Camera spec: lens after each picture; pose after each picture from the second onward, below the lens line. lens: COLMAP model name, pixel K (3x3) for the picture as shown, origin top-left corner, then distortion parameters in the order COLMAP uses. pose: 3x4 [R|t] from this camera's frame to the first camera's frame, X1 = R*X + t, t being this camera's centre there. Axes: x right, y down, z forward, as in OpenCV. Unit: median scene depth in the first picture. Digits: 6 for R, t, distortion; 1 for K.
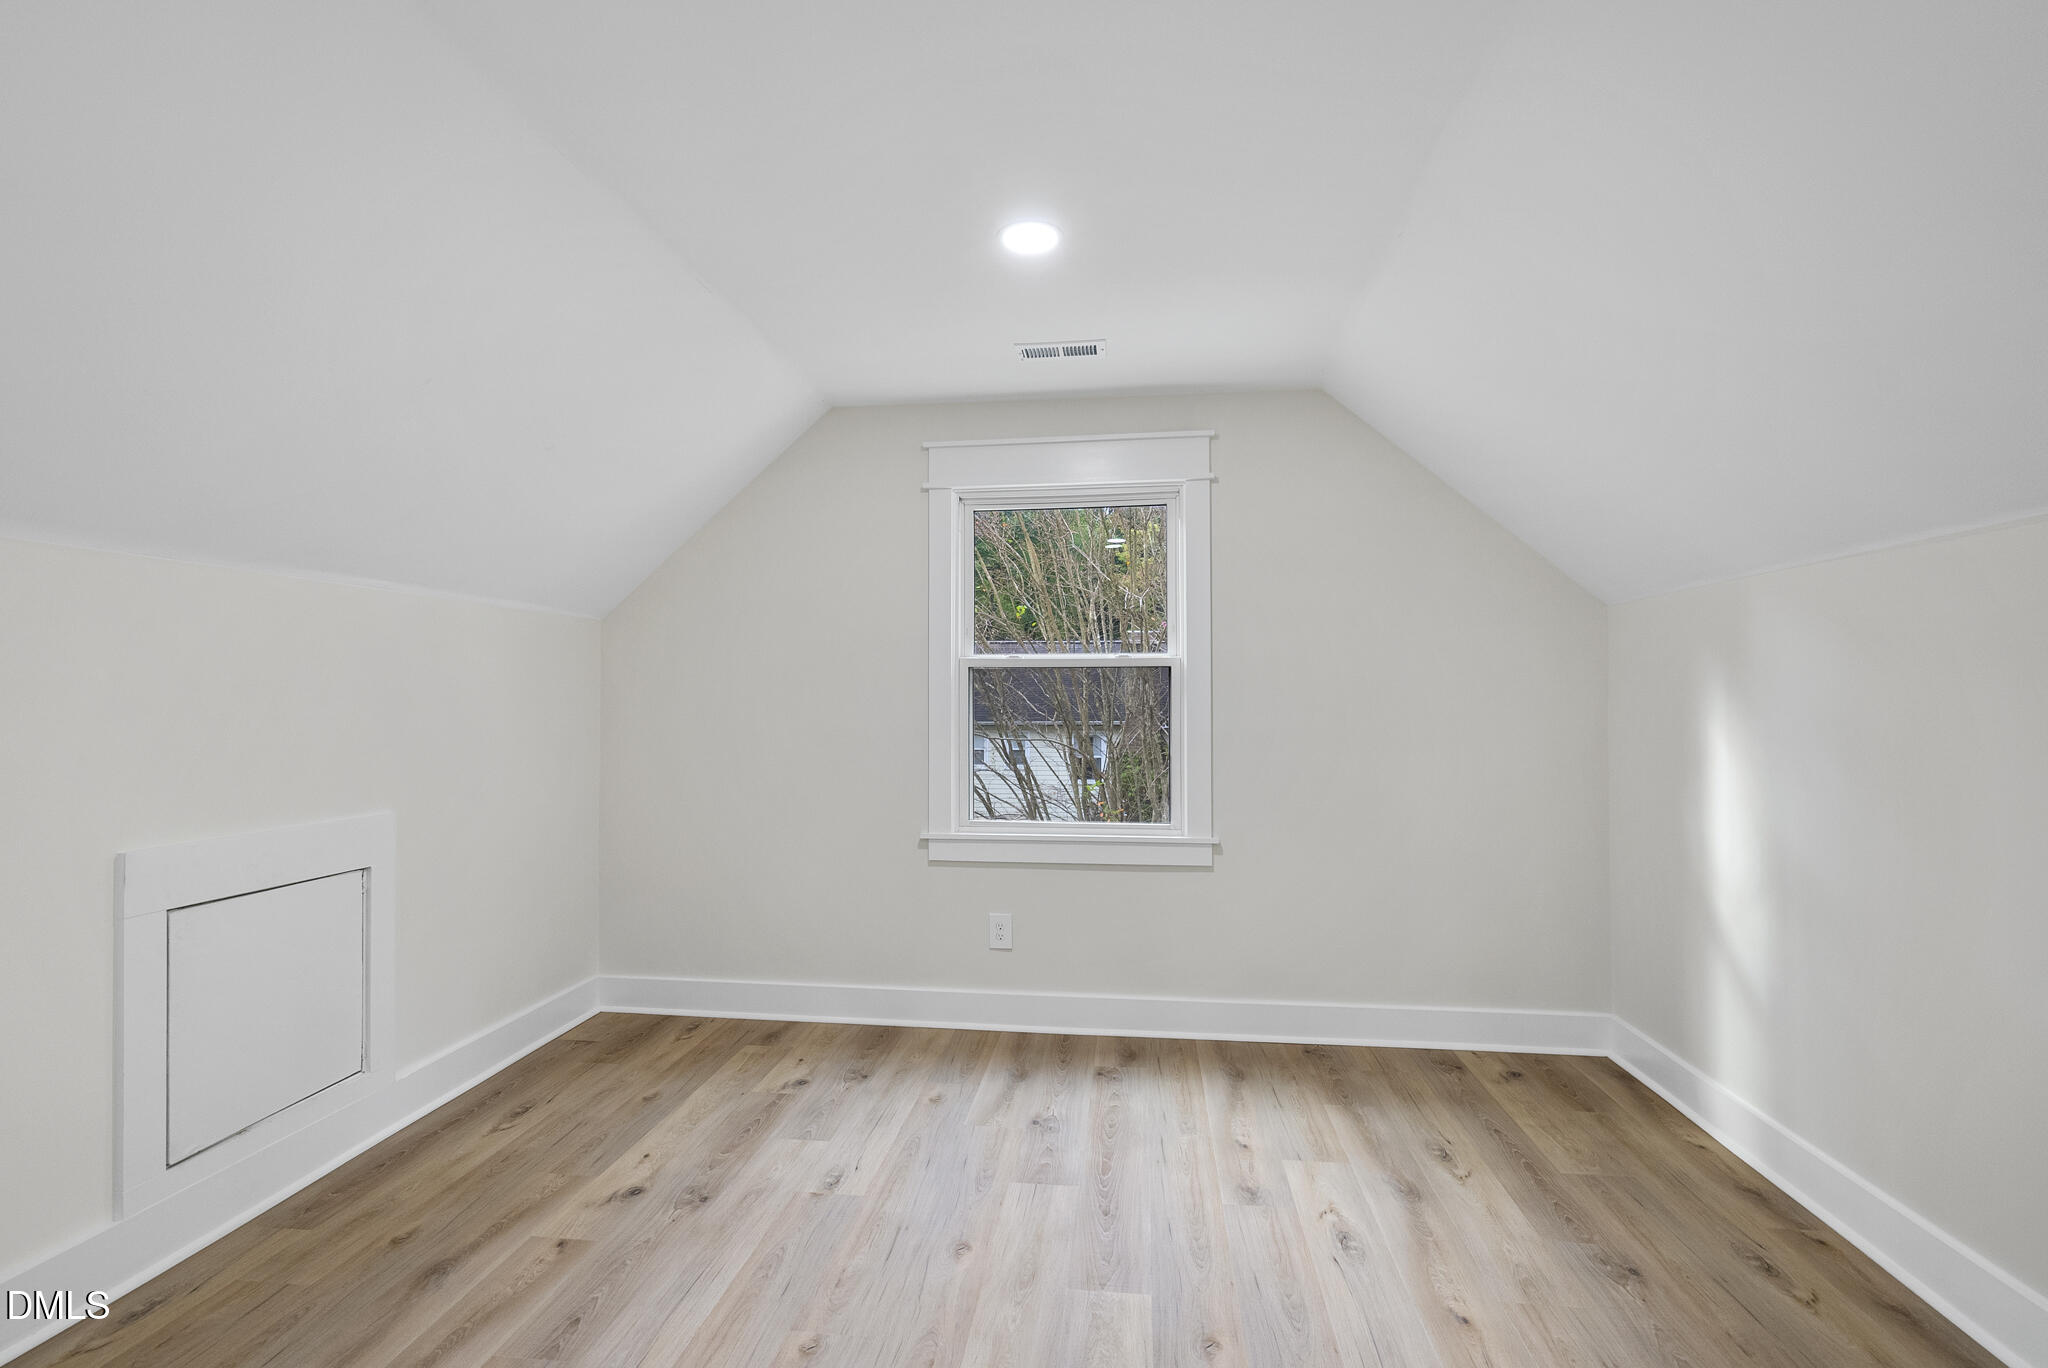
lens RADIAL K [[940.1, 0, 1026.1], [0, 940.1, 692.1], [0, 0, 1]] dist [-0.007533, 0.003183]
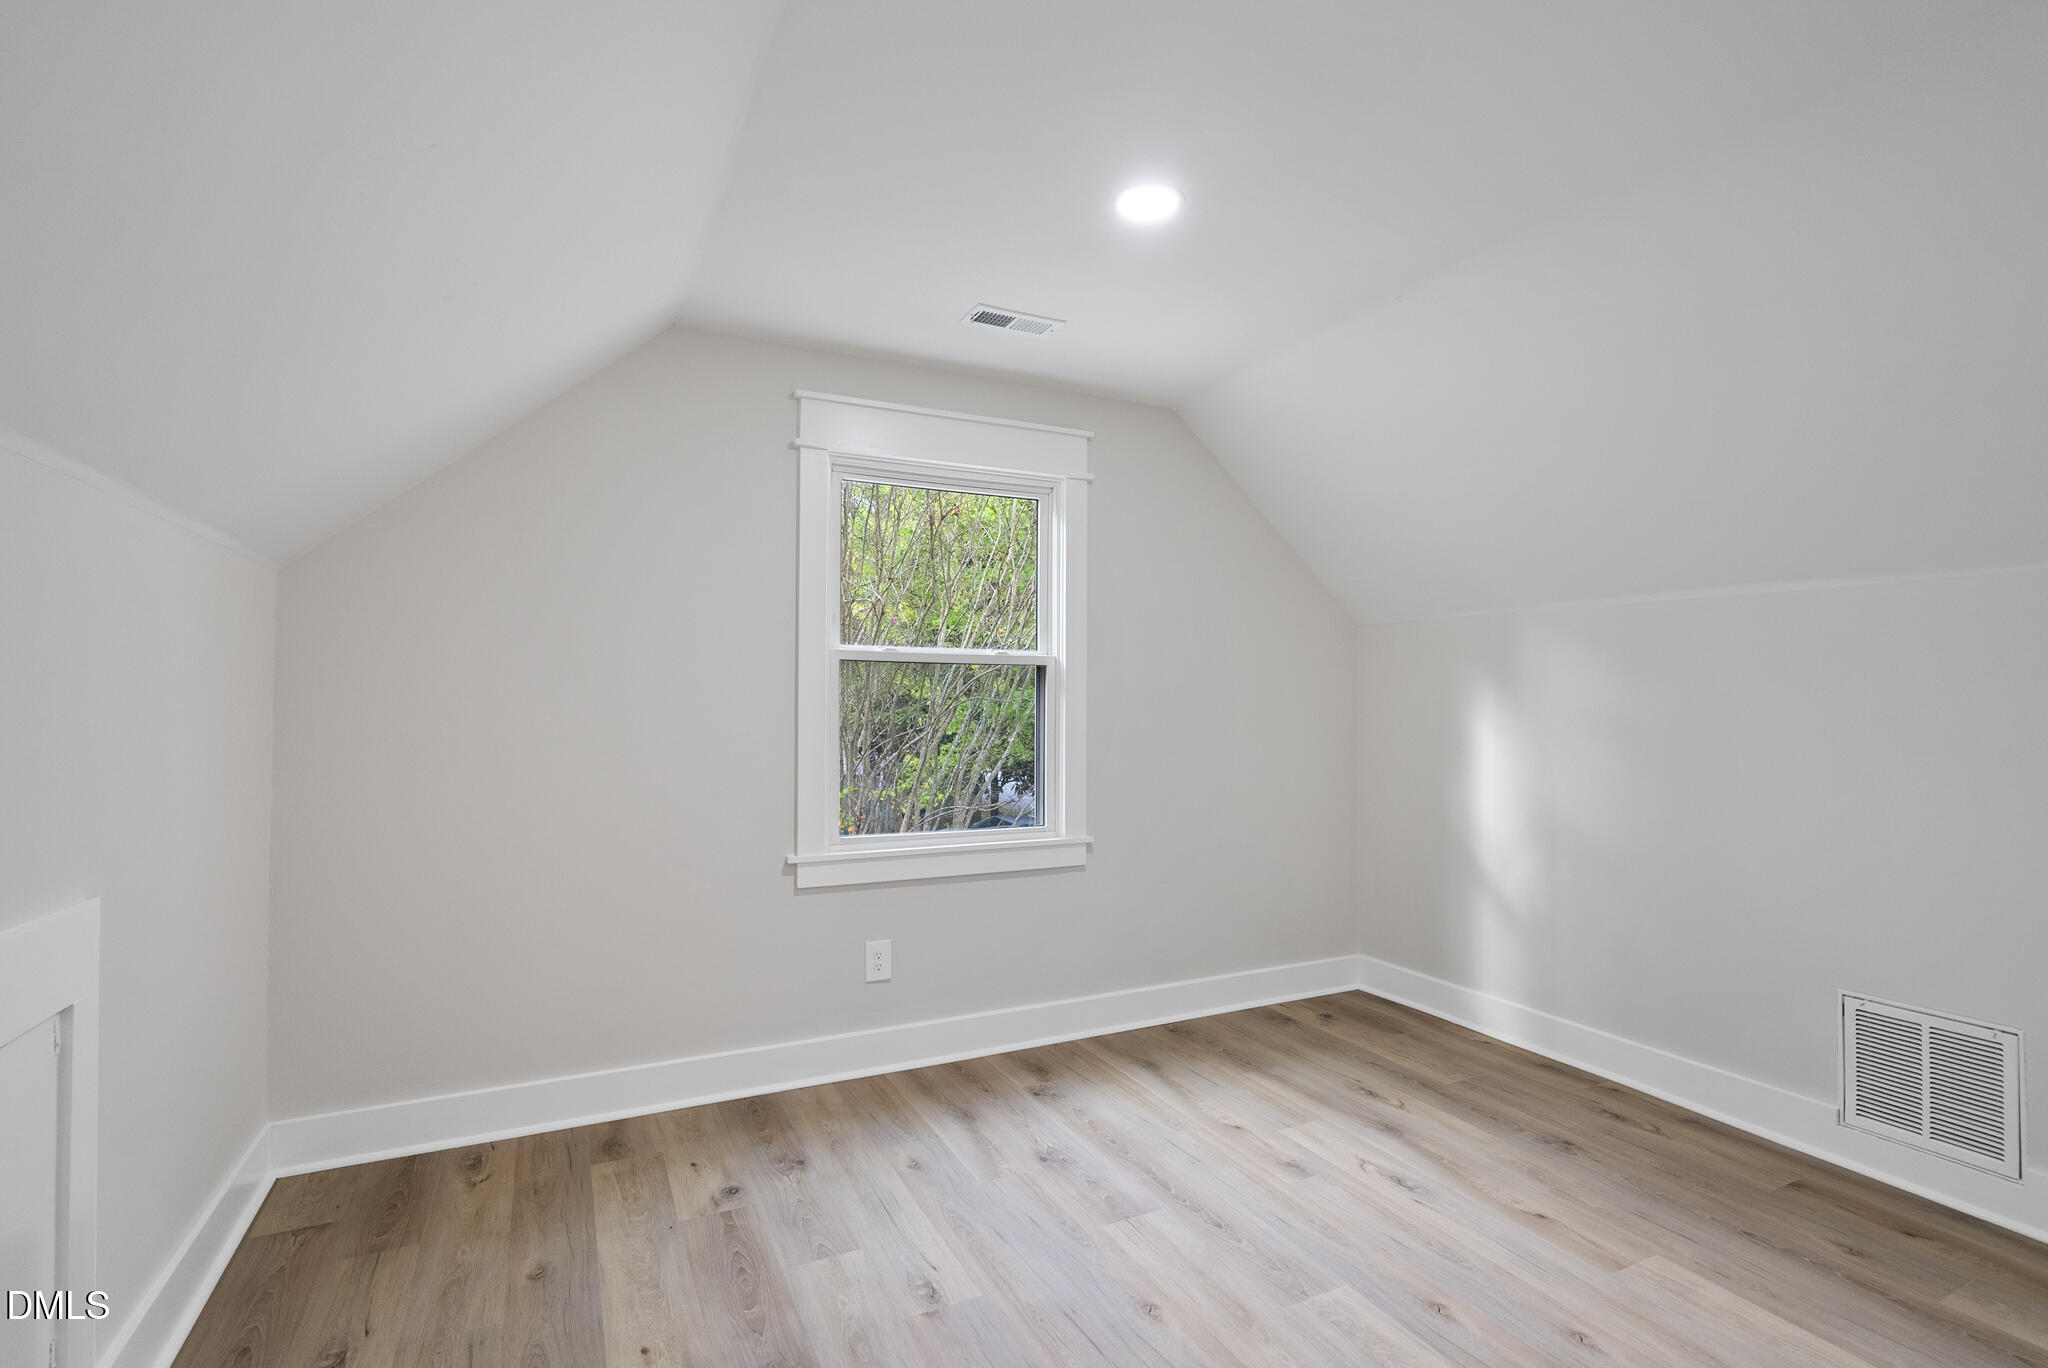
lens RADIAL K [[940.1, 0, 1024.5], [0, 940.1, 691.4], [0, 0, 1]] dist [-0.007533, 0.003183]
pose [[0.833113, 0.011164, 0.552990, -0.477047], [-0.012089, 0.999925, -0.001974, 0.002782], [-0.552971, -0.005041, 0.833185, 0.228090]]
